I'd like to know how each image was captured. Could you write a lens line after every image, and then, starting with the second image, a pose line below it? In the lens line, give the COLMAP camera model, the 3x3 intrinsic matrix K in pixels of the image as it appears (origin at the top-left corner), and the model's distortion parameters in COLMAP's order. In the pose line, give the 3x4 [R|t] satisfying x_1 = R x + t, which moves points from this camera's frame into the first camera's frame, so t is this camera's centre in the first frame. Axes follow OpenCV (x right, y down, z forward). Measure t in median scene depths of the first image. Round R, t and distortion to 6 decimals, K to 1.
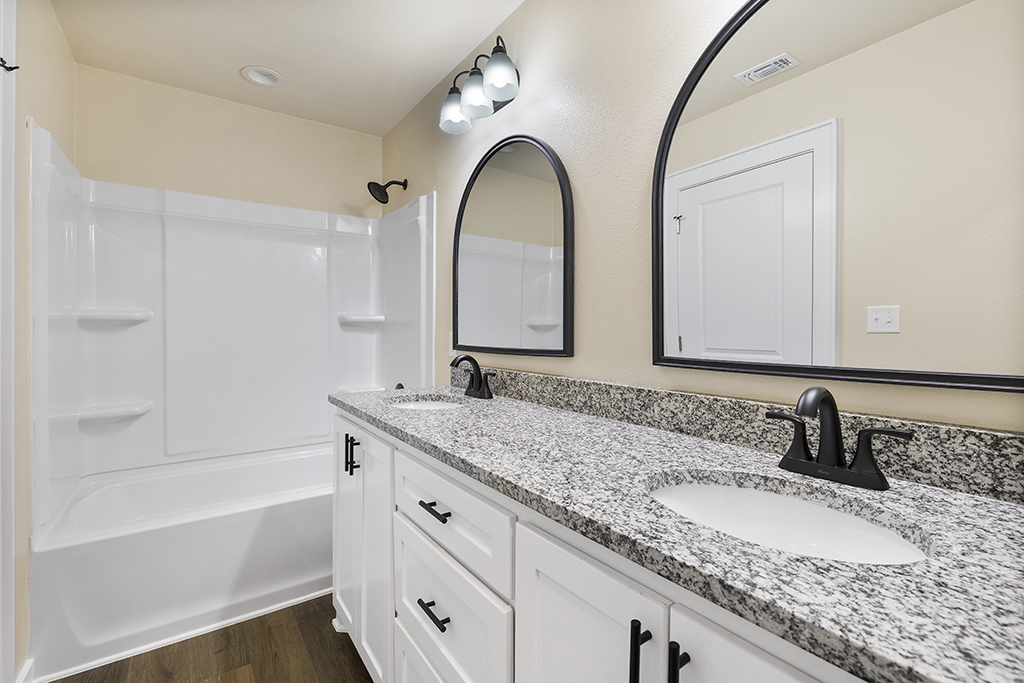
lens RADIAL K [[465.3, 0, 511.6], [0, 465.3, 331.3], [0, 0, 1]] dist [0.000280, -0.000030]
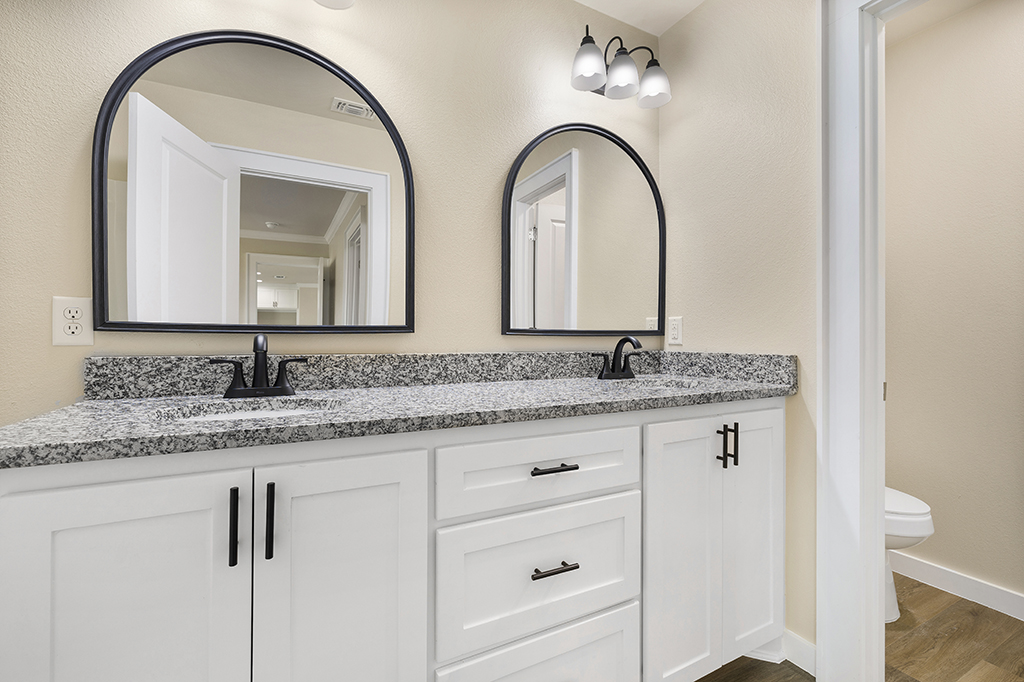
lens RADIAL K [[444.4, 0, 512.6], [0, 444.4, 339.0], [0, 0, 1]] dist [0.000562, -0.000025]
pose [[0.117761, -0.002750, 0.993038, -0.930393], [-0.002150, 0.999993, 0.003024, 0.077150], [-0.993040, -0.002491, 0.117755, 0.792446]]
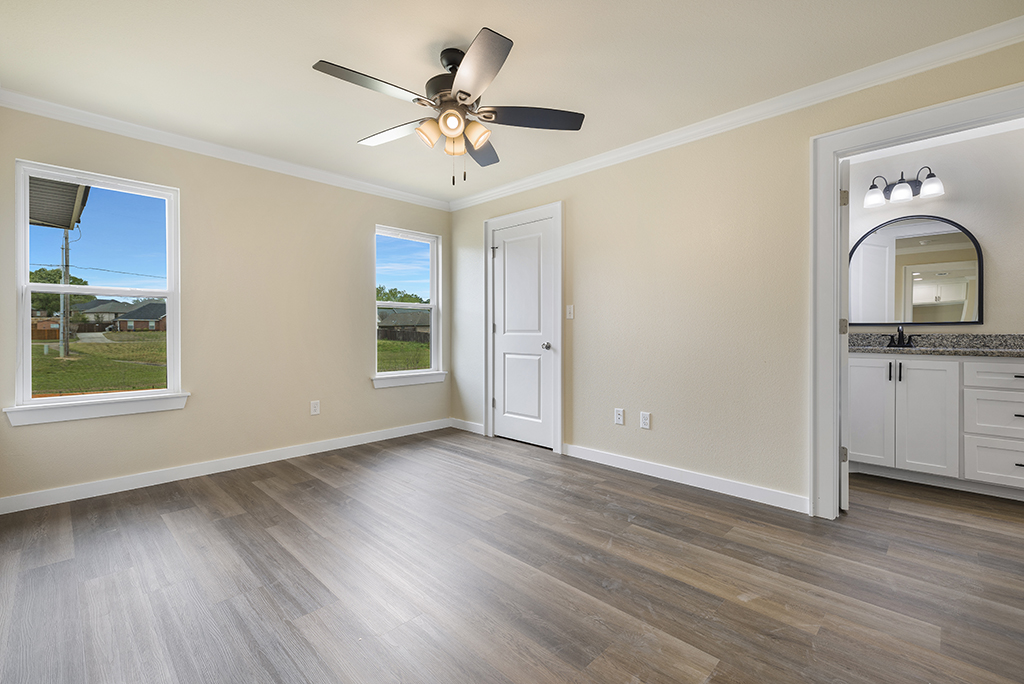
lens RADIAL K [[444.4, 0, 514.8], [0, 444.4, 338.0], [0, 0, 1]] dist [0.000562, -0.000025]
pose [[0.981815, -0.004972, 0.189775, -2.792042], [0.003142, 0.999946, 0.009942, 0.107091], [-0.189814, -0.009165, 0.981777, -0.707594]]
